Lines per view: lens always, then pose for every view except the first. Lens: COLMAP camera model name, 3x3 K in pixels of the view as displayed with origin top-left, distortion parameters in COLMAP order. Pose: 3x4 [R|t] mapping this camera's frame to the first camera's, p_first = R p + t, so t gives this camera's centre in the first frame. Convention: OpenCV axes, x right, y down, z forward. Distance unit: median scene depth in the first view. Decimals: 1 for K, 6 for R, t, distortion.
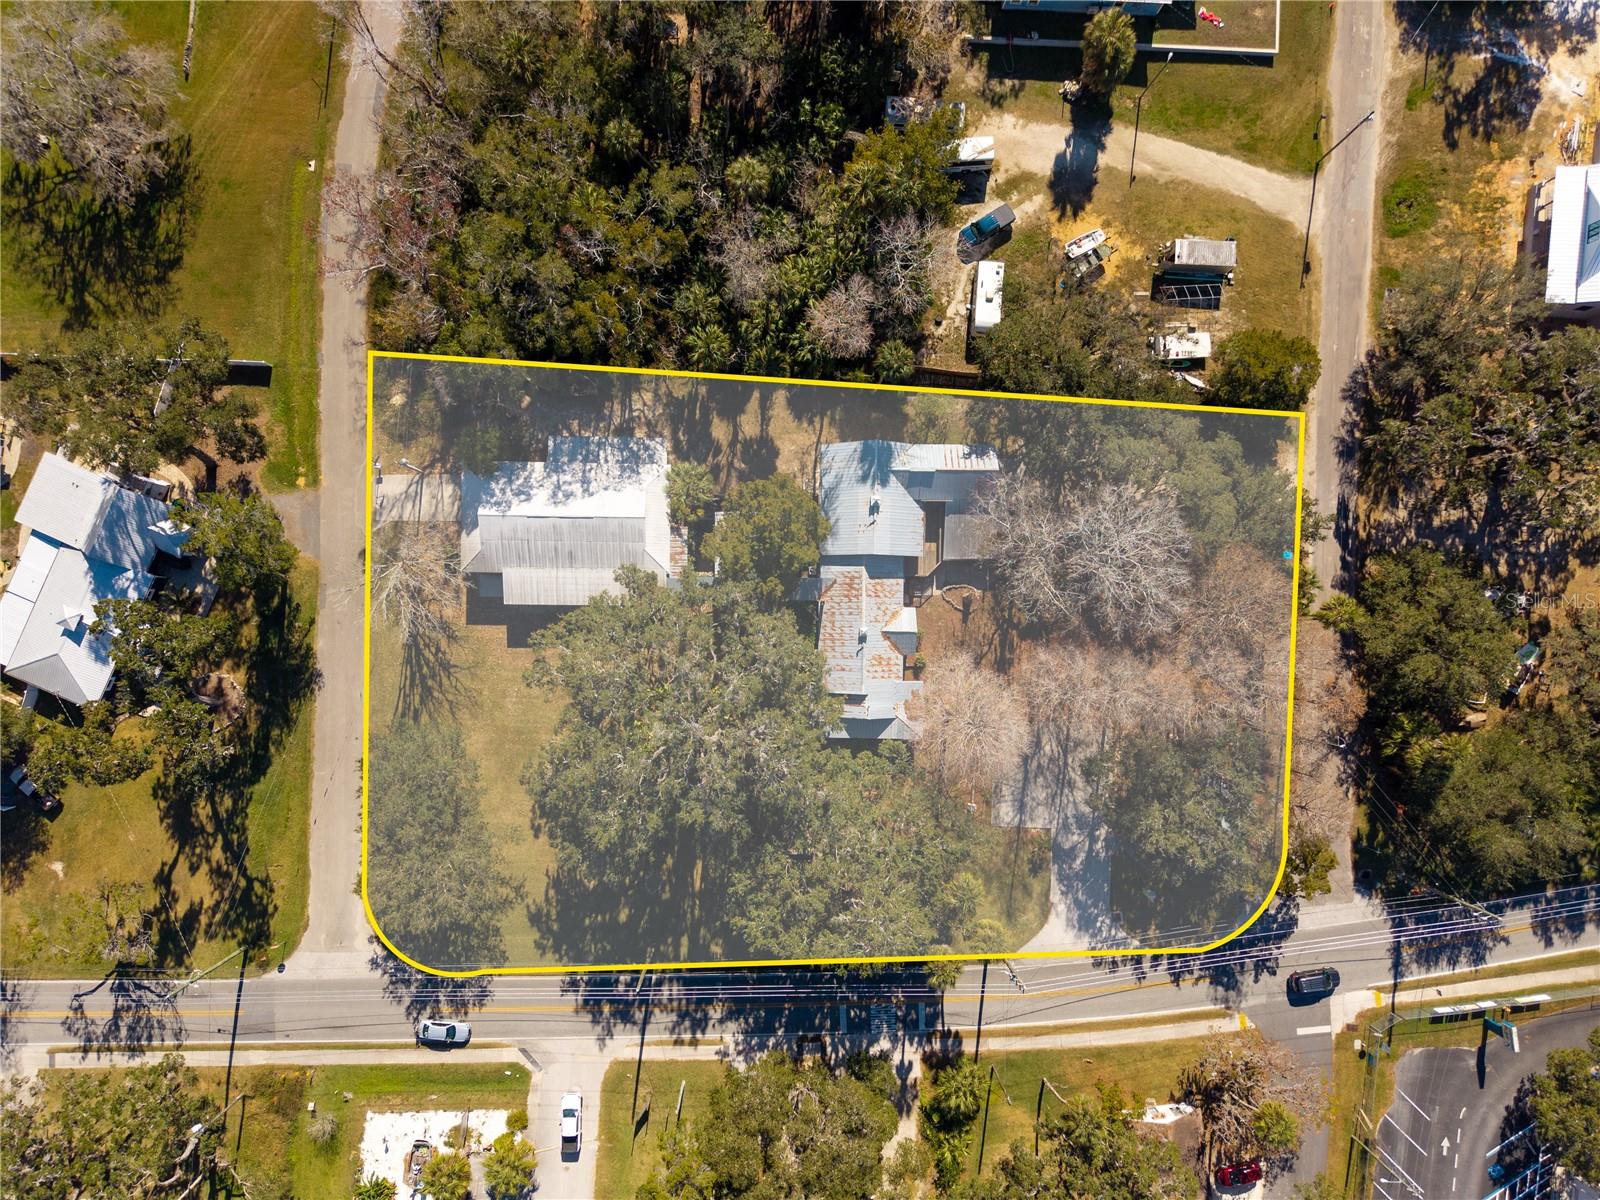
lens RADIAL K [[1098.7, 0, 800.0], [0, 1098.7, 600.0], [0, 0, 1]] dist [0.040043, -0.050882]
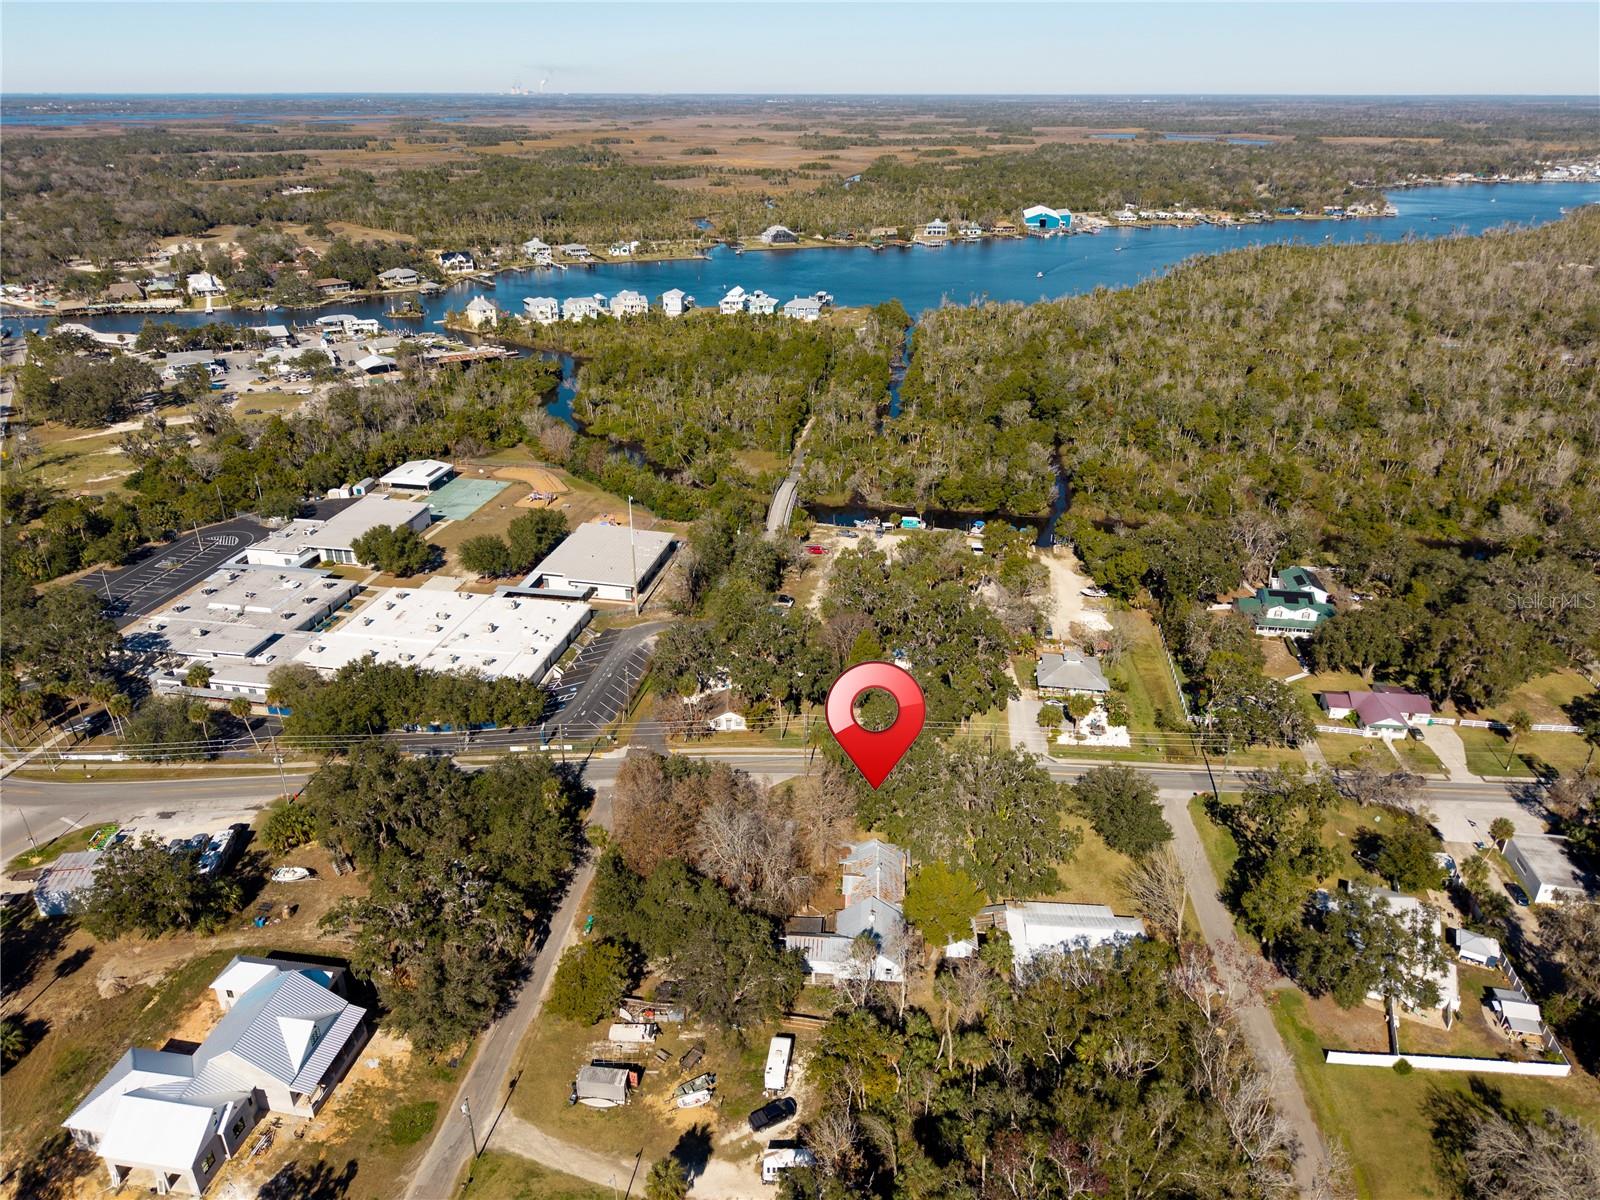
lens RADIAL K [[1088.5, 0, 800.0], [0, 1088.5, 600.0], [0, 0, 1]] dist [0.025413, -0.025470]
pose [[-0.997222, -0.061705, 0.041715, 0.123416], [0.063960, -0.422422, 0.904140, -1.200241], [-0.038169, 0.904296, 0.425195, -0.028704]]
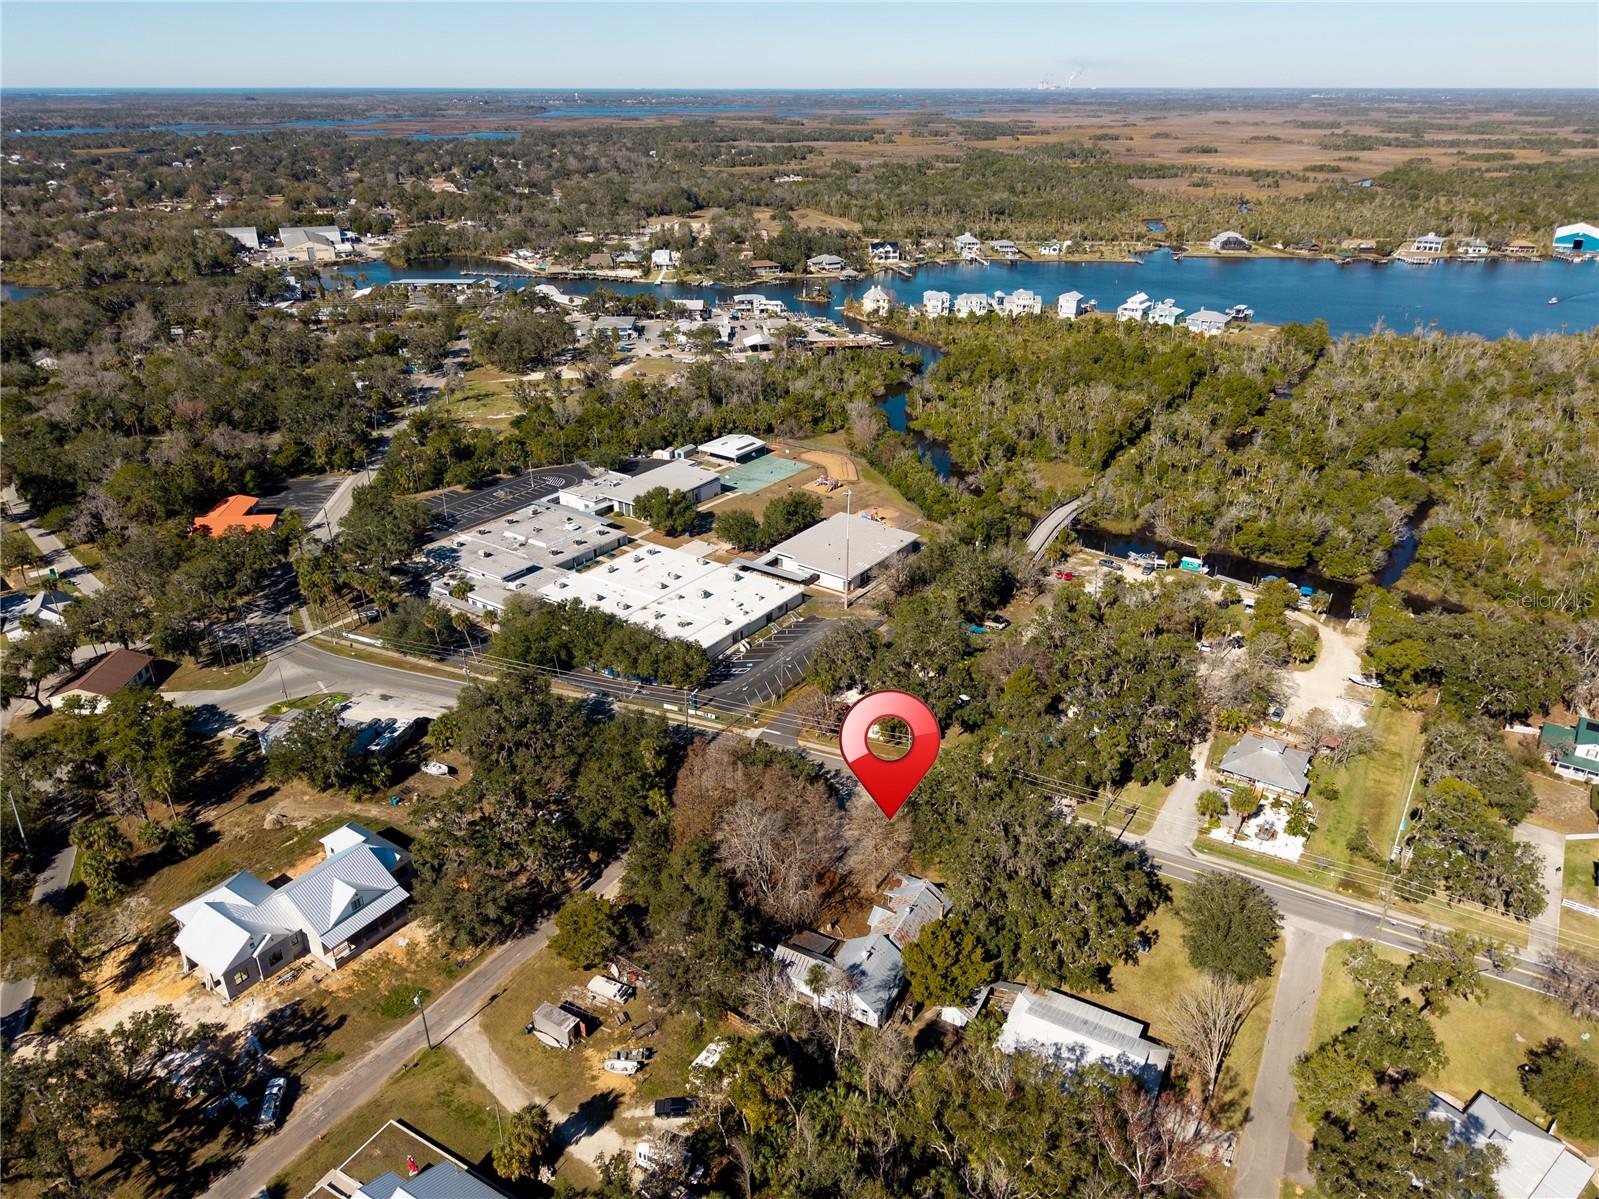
lens RADIAL K [[1082.5, 0, 800.8], [0, 1082.5, 622.3], [0, 0, 1]] dist [0.024826, -0.020305]
pose [[-0.878620, -0.245296, 0.409703, -0.317436], [0.476339, -0.389879, 0.788096, -1.026871], [-0.033582, 0.887595, 0.459400, -0.038388]]
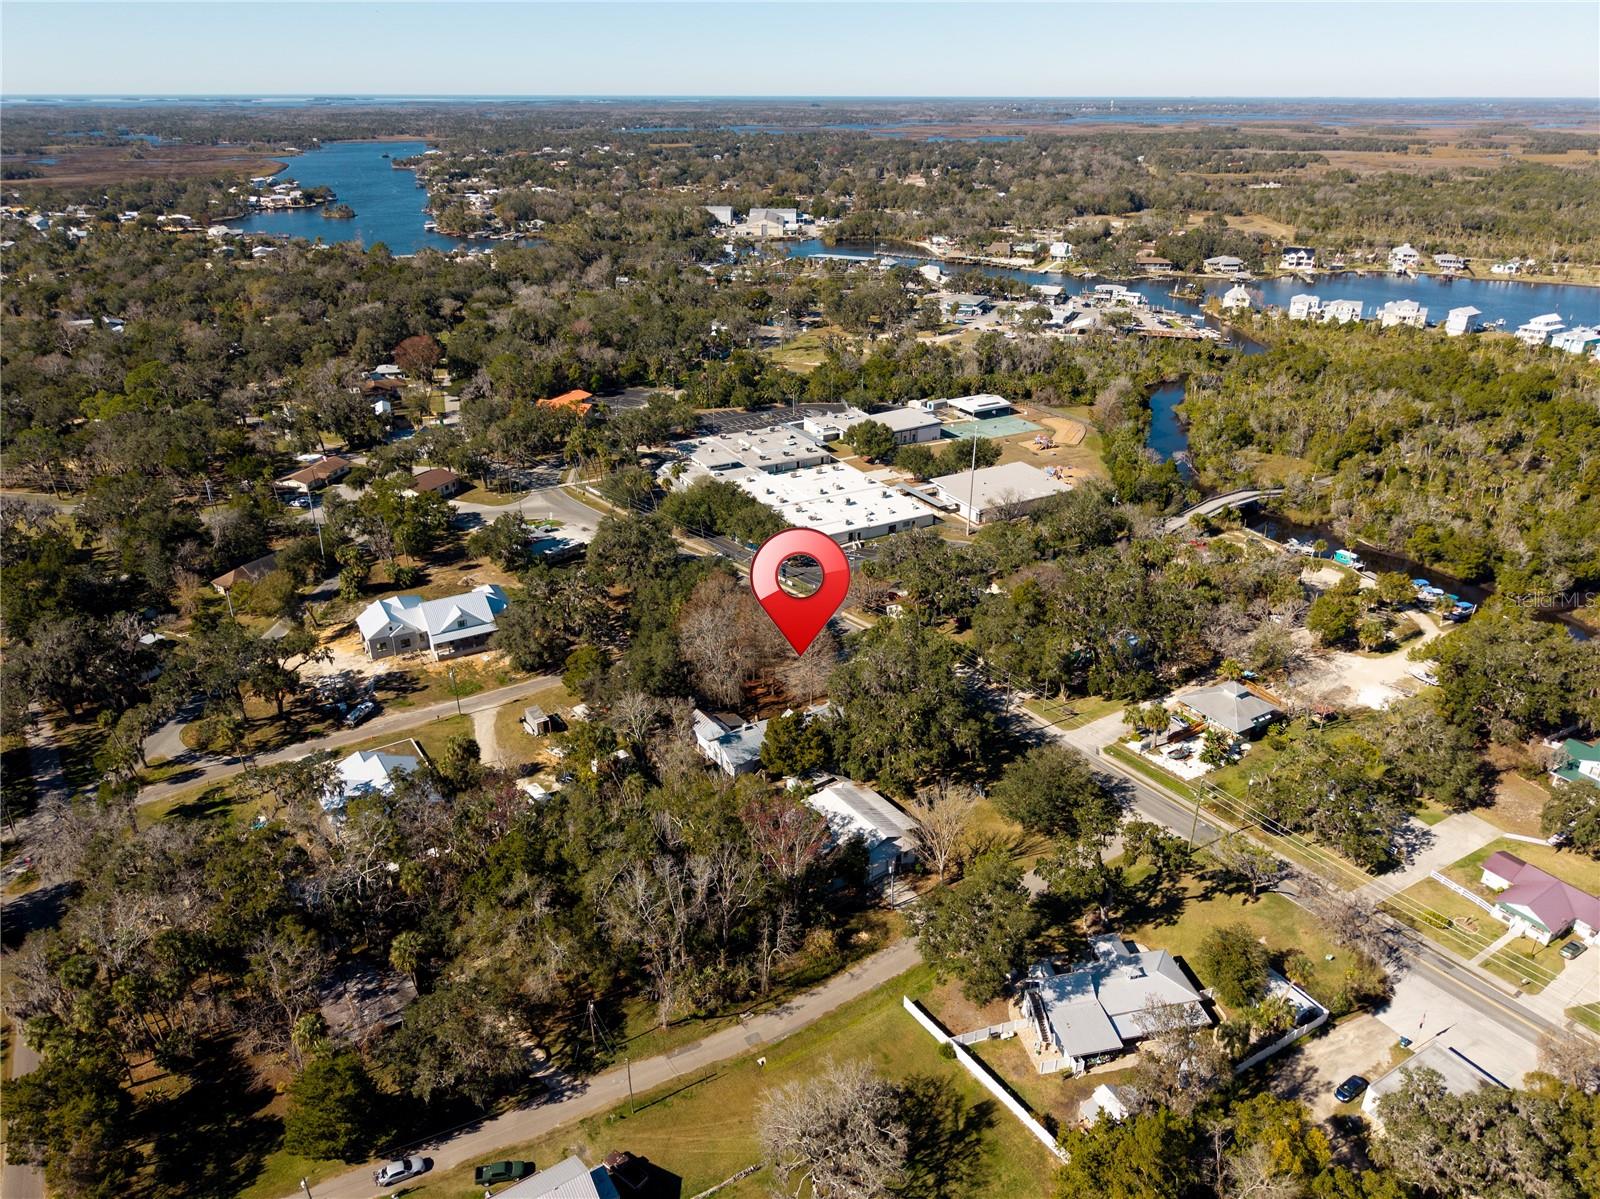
lens RADIAL K [[1088.5, 0, 800.0], [0, 1088.5, 599.5], [0, 0, 1]] dist [0.025413, -0.025470]
pose [[-0.584719, -0.377651, 0.717972, -1.168035], [0.810833, -0.244178, 0.531909, -0.895917], [-0.025563, 0.893173, 0.448987, -0.026661]]
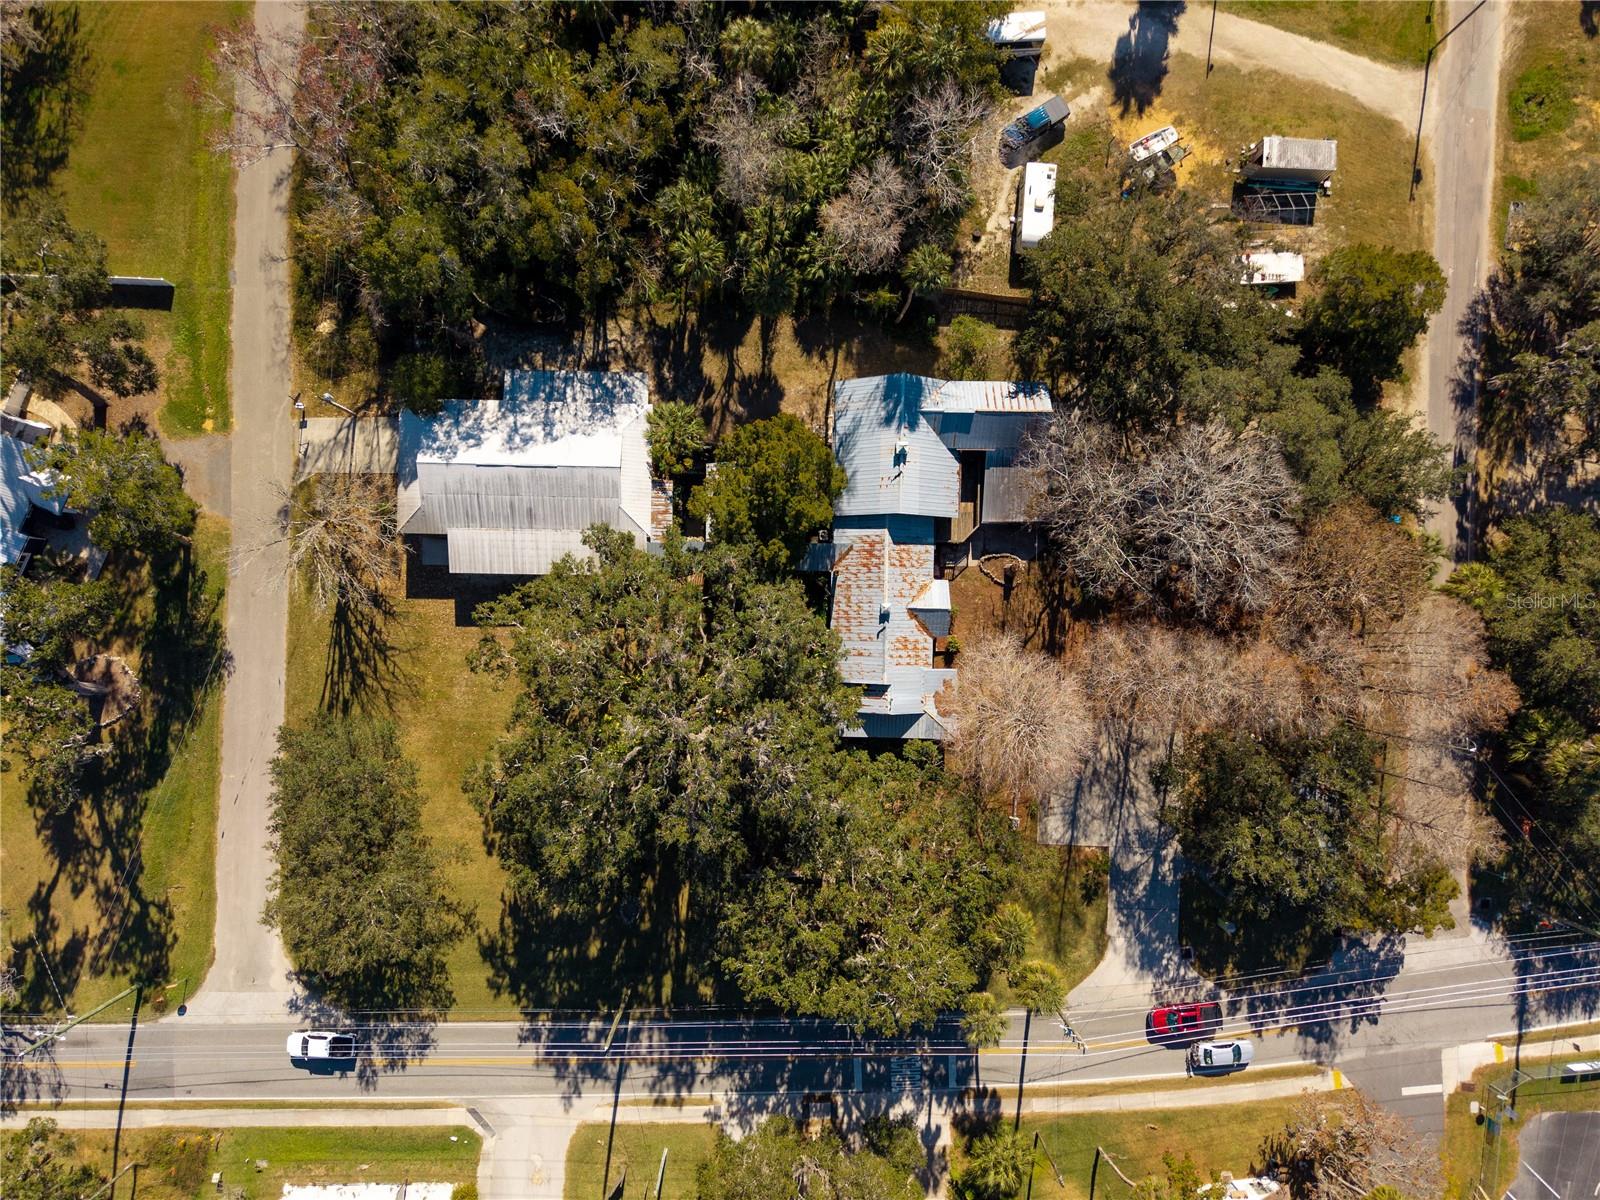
lens RADIAL K [[1088.5, 0, 800.0], [0, 1088.5, 600.0], [0, 0, 1]] dist [0.025413, -0.025470]
pose [[0.999988, 0.004852, -0.000479, -0.005900], [-0.004852, 0.999988, -0.000001, 0.022254], [0.000479, 0.000003, 1.000000, 0.178574]]
